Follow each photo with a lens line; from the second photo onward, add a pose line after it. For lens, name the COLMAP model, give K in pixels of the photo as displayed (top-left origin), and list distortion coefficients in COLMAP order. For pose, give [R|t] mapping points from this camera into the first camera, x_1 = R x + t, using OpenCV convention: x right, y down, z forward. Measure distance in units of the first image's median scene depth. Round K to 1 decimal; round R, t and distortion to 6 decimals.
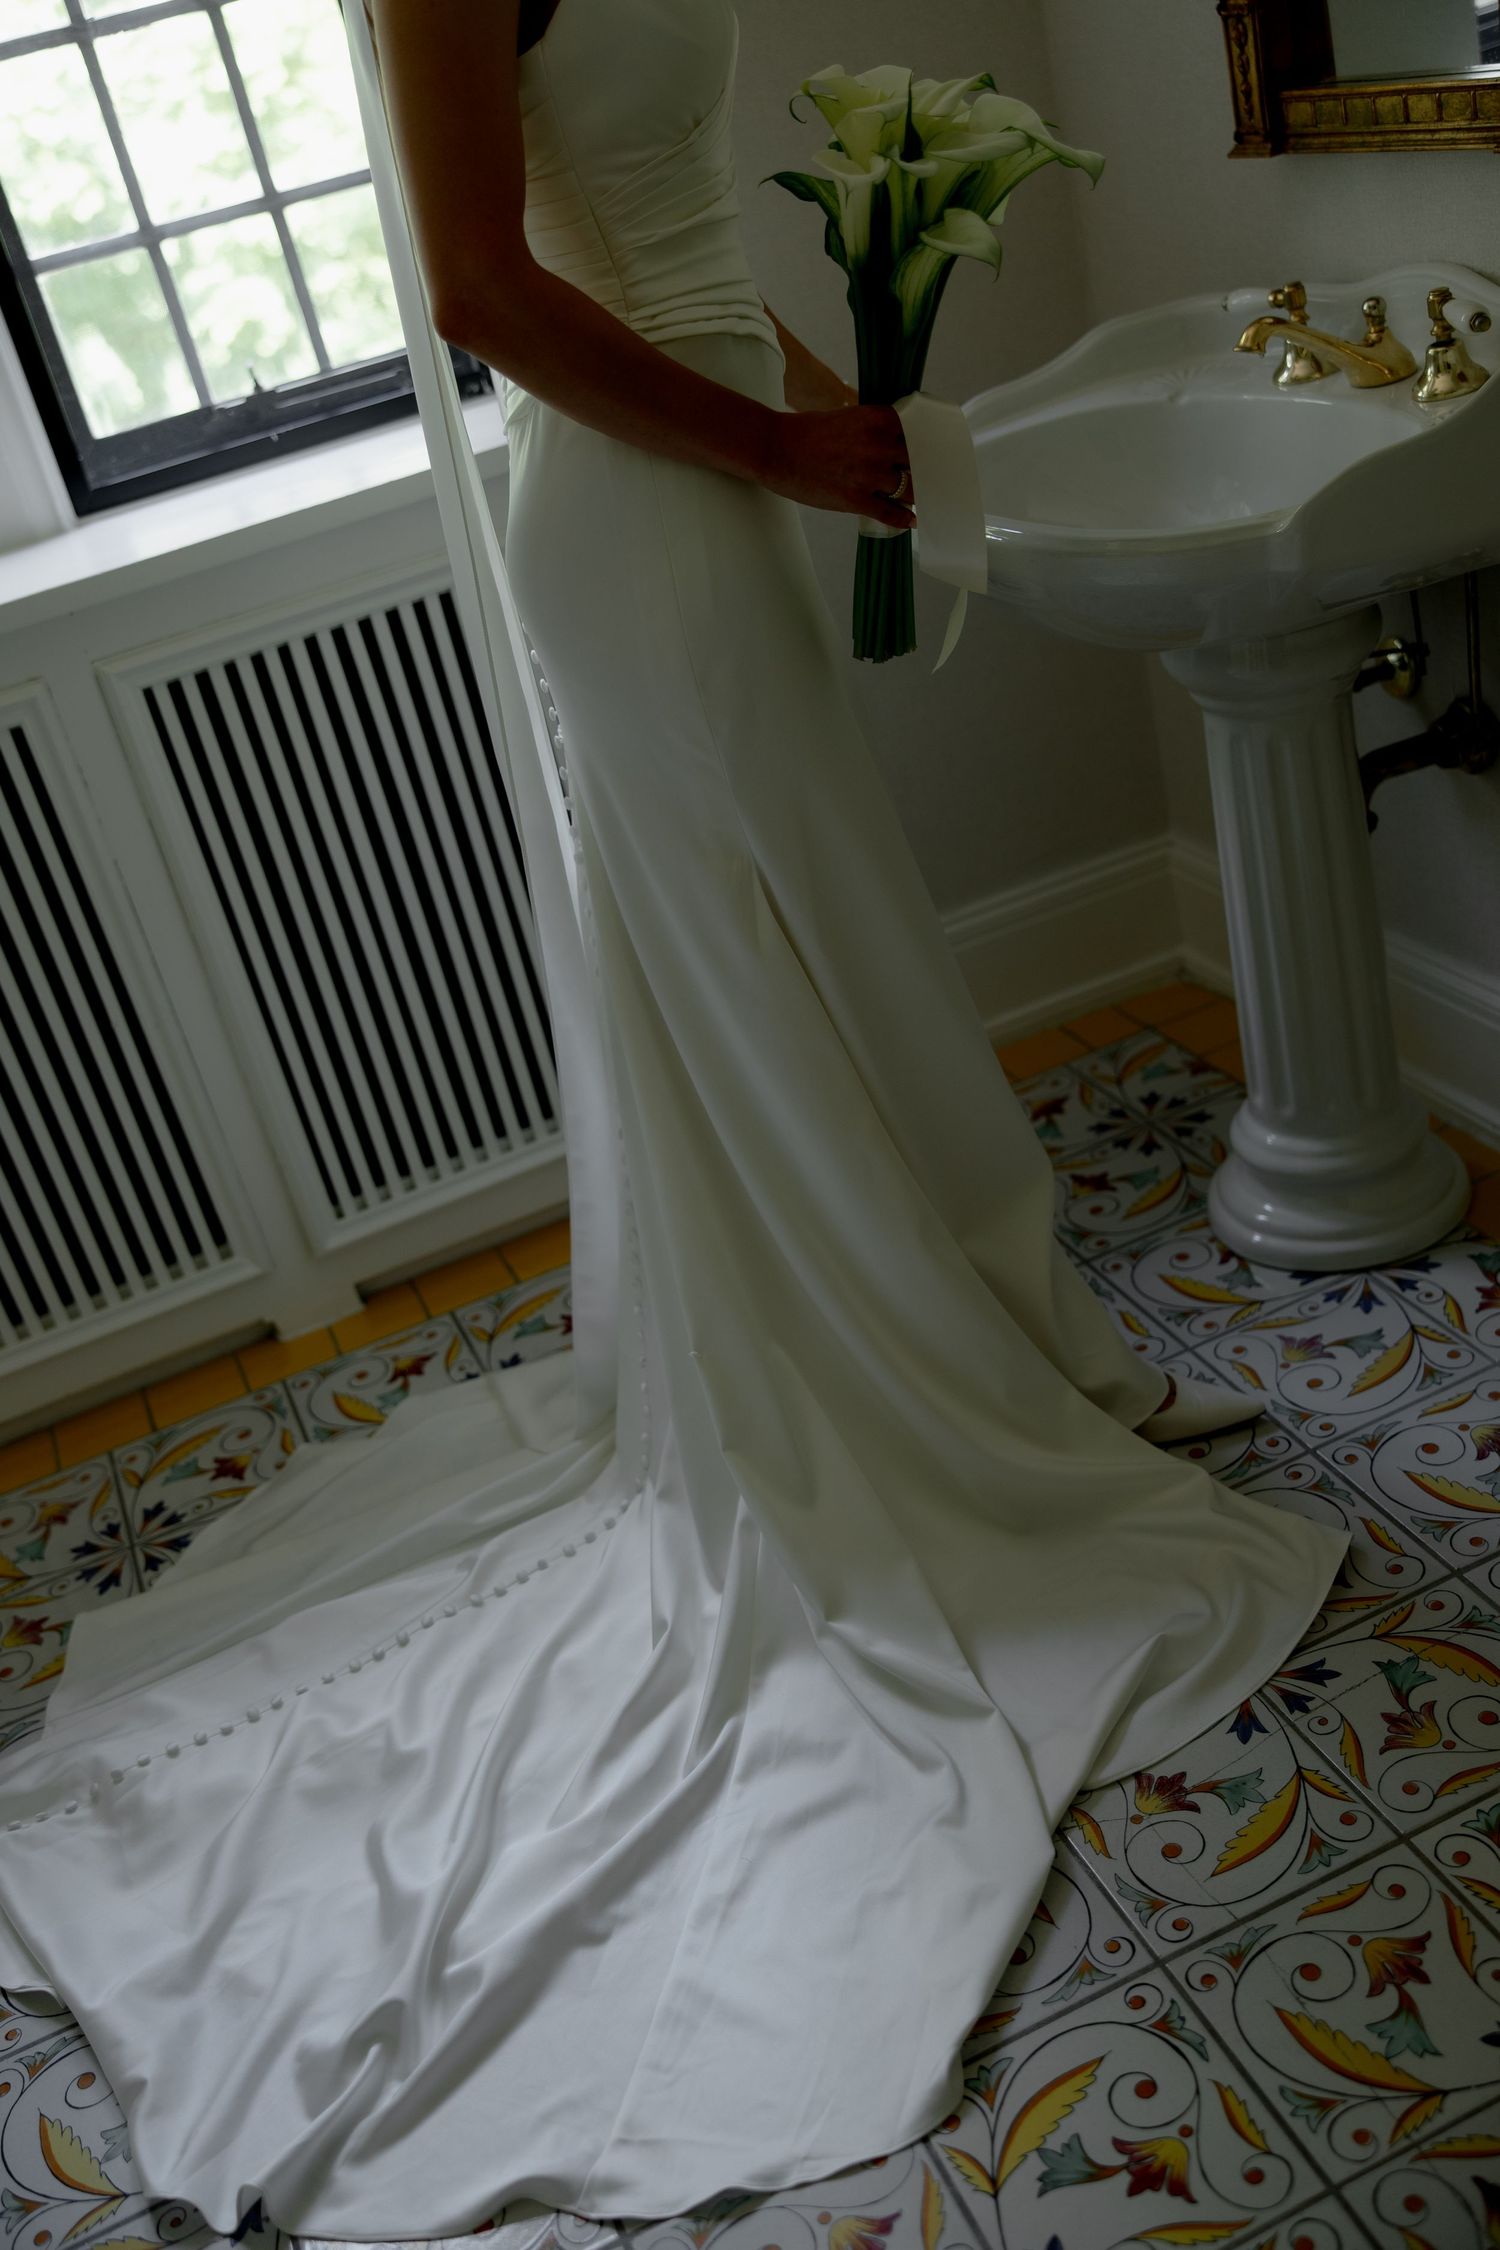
lens RADIAL K [[2205.2, 0, 733.4], [0, 2205.2, 1131.9], [0, 0, 1]] dist [-0.002776, 0.000000]
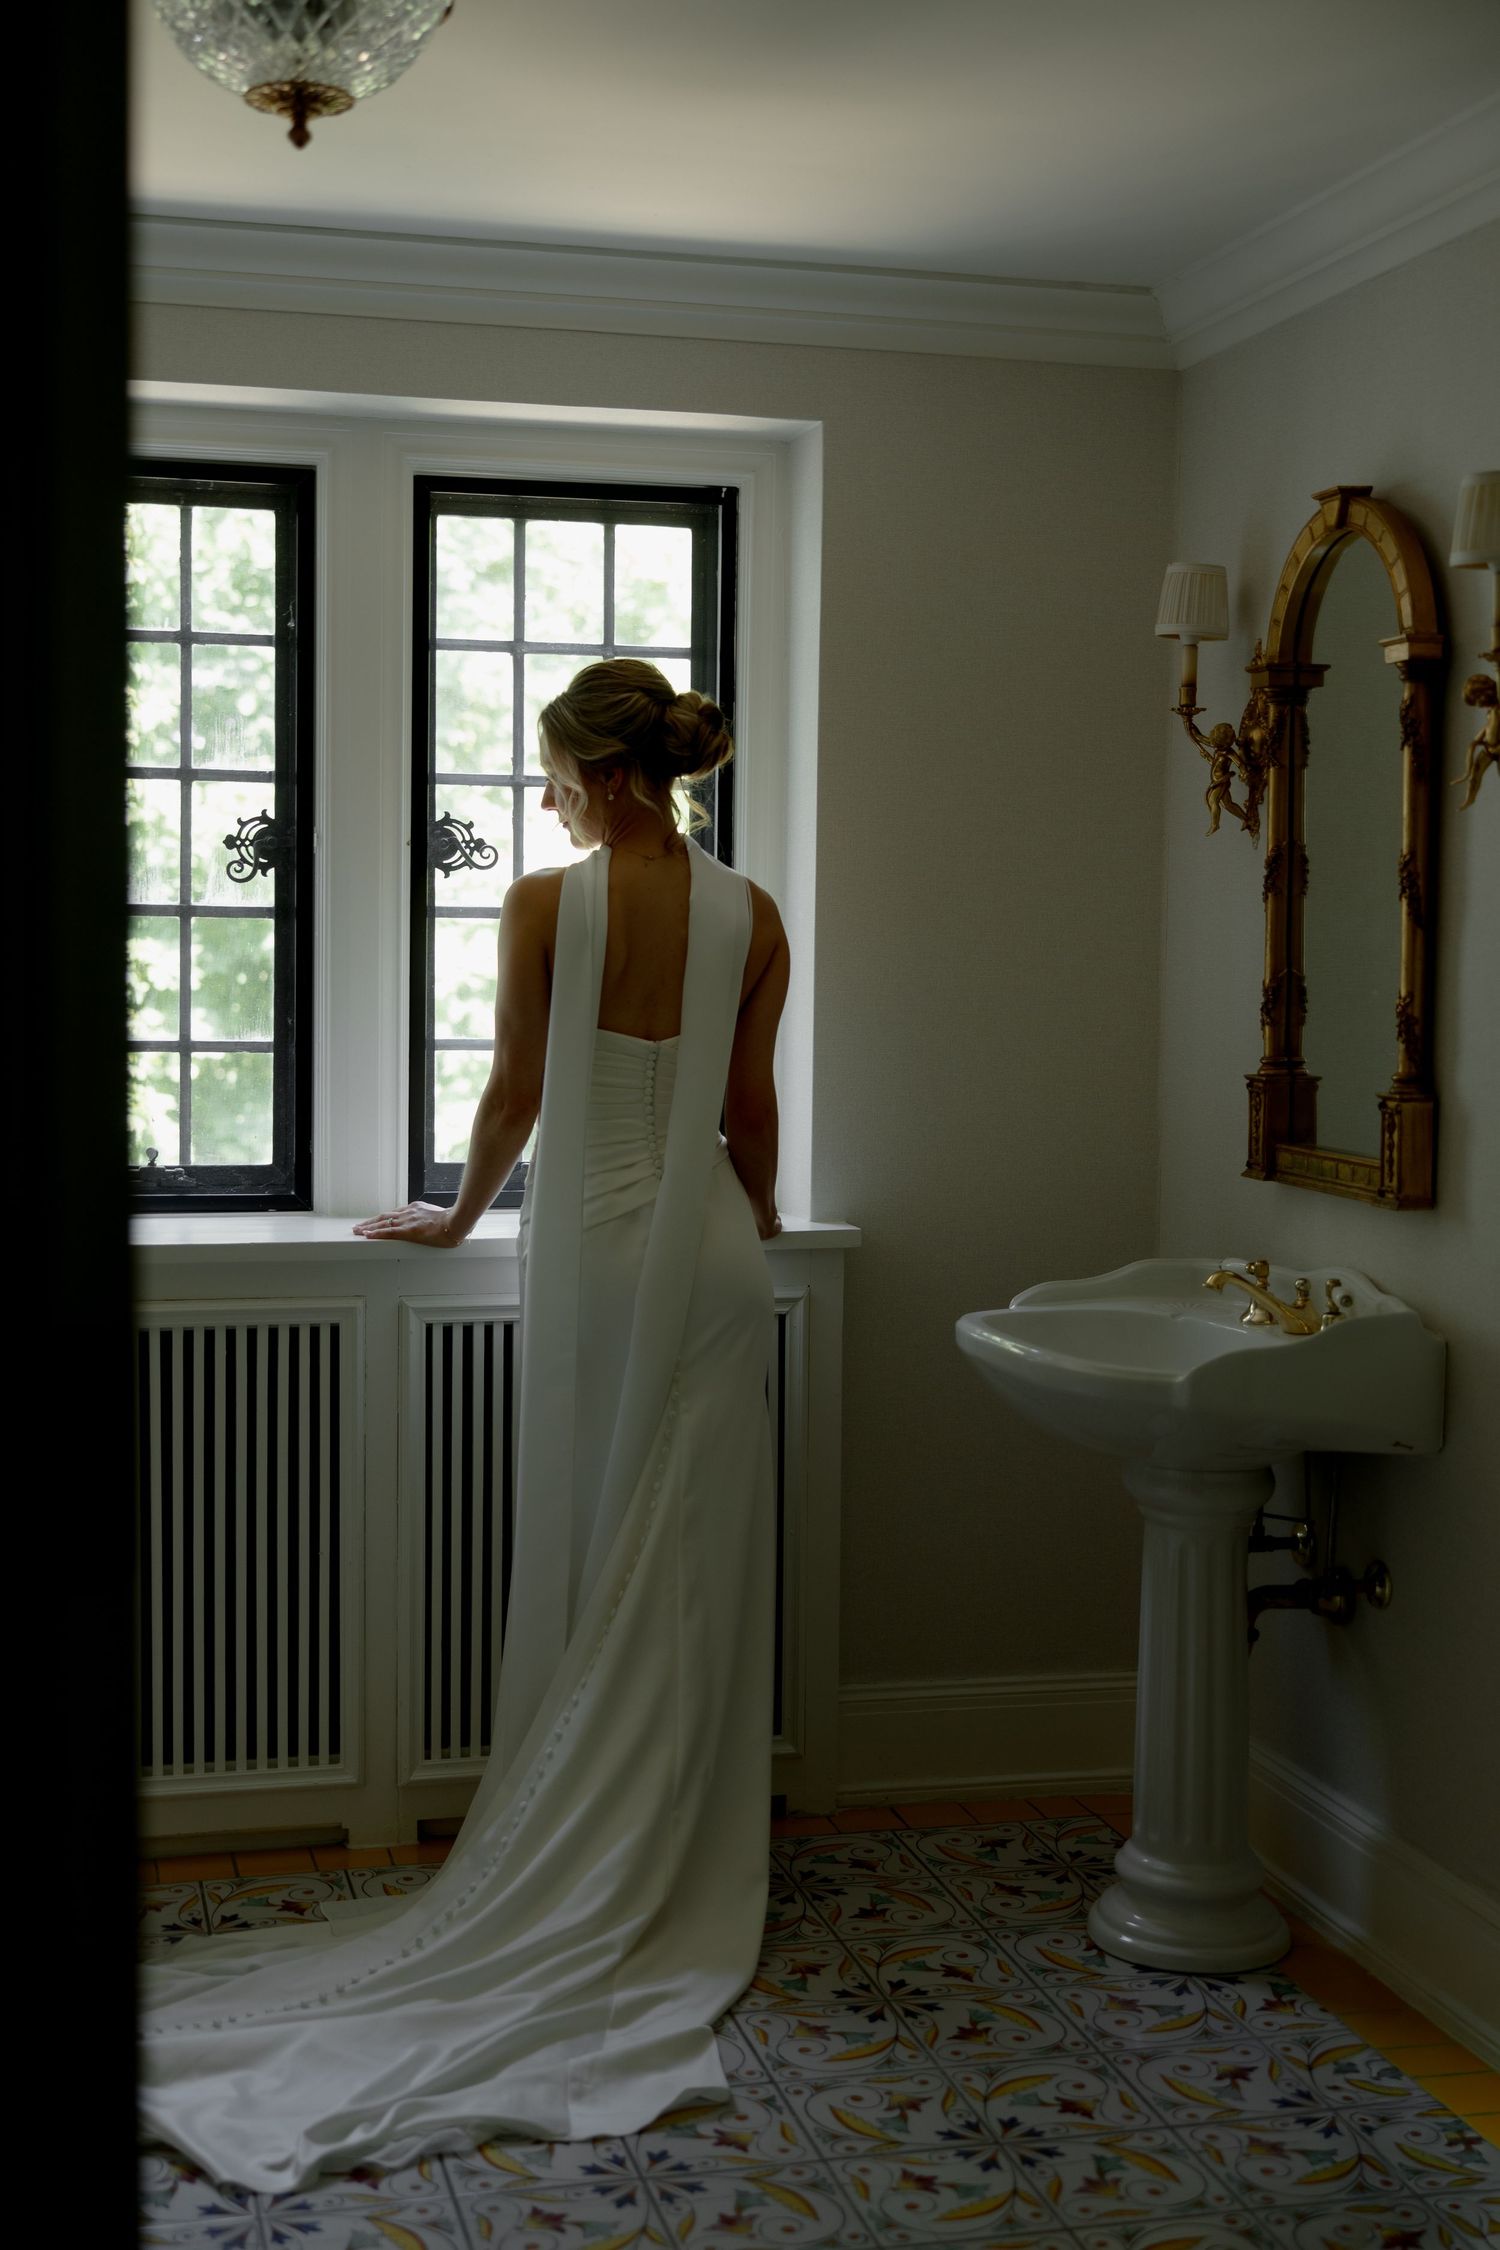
lens RADIAL K [[2721.0, 0, 750.3], [0, 2721.0, 1123.5], [0, 0, 1]] dist [0.002298, 0.000000]
pose [[0.964534, 0.246003, -0.095693, 0.069290], [-0.263809, 0.886197, -0.380866, 0.298508], [-0.008892, 0.392603, 0.919665, -0.666432]]
